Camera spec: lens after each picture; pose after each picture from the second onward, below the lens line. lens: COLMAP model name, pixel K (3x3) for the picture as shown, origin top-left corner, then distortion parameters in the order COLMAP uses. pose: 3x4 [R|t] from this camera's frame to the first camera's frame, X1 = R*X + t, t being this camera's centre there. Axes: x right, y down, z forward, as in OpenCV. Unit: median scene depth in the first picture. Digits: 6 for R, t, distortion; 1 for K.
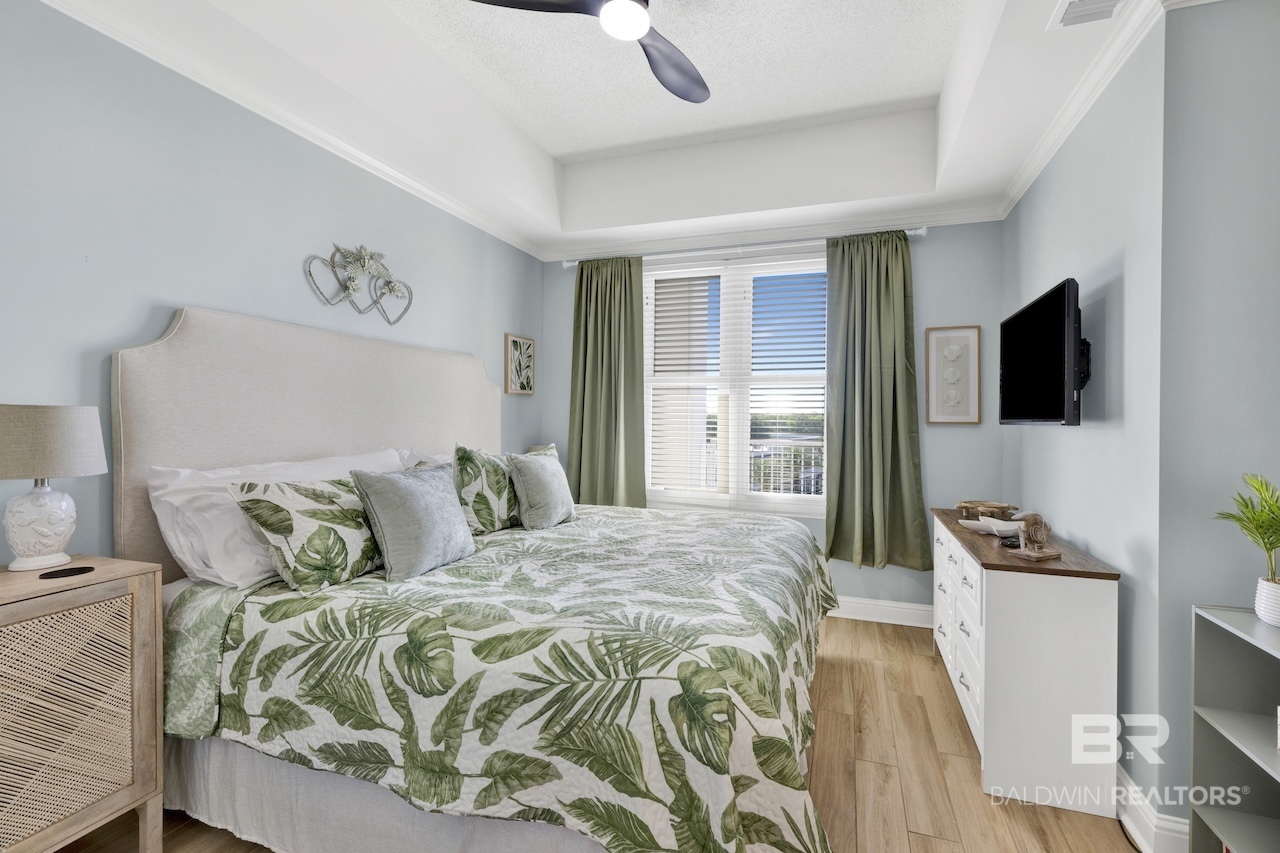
lens RADIAL K [[501.6, 0, 640.3], [0, 501.6, 420.0], [0, 0, 1]] dist [-0.001545, 0.000057]
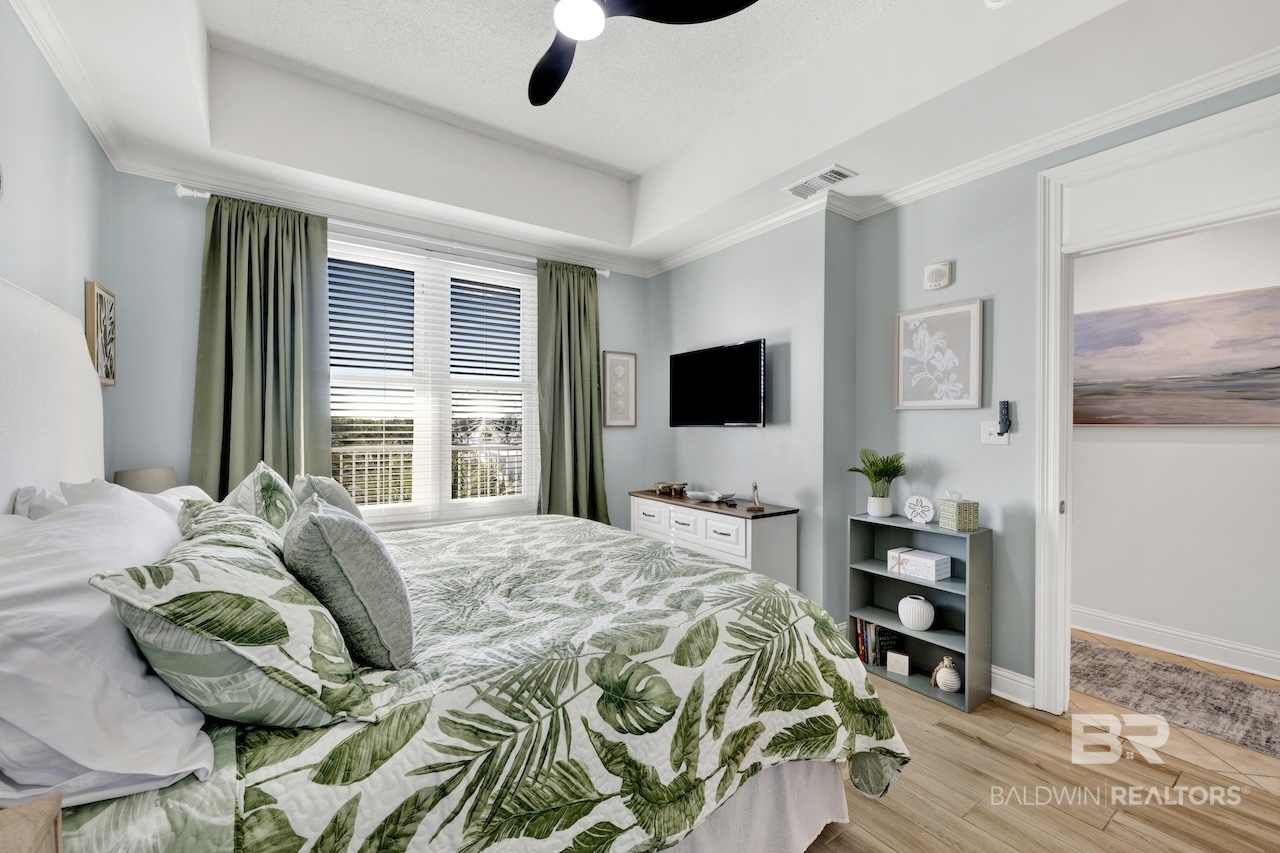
lens RADIAL K [[502.6, 0, 643.0], [0, 502.6, 430.9], [0, 0, 1]] dist [-0.002167, -0.000067]
pose [[0.623420, -0.017006, 0.781702, -1.031713], [0.005297, 0.999832, 0.017526, -0.011169], [-0.781869, -0.006785, 0.623406, 0.402188]]
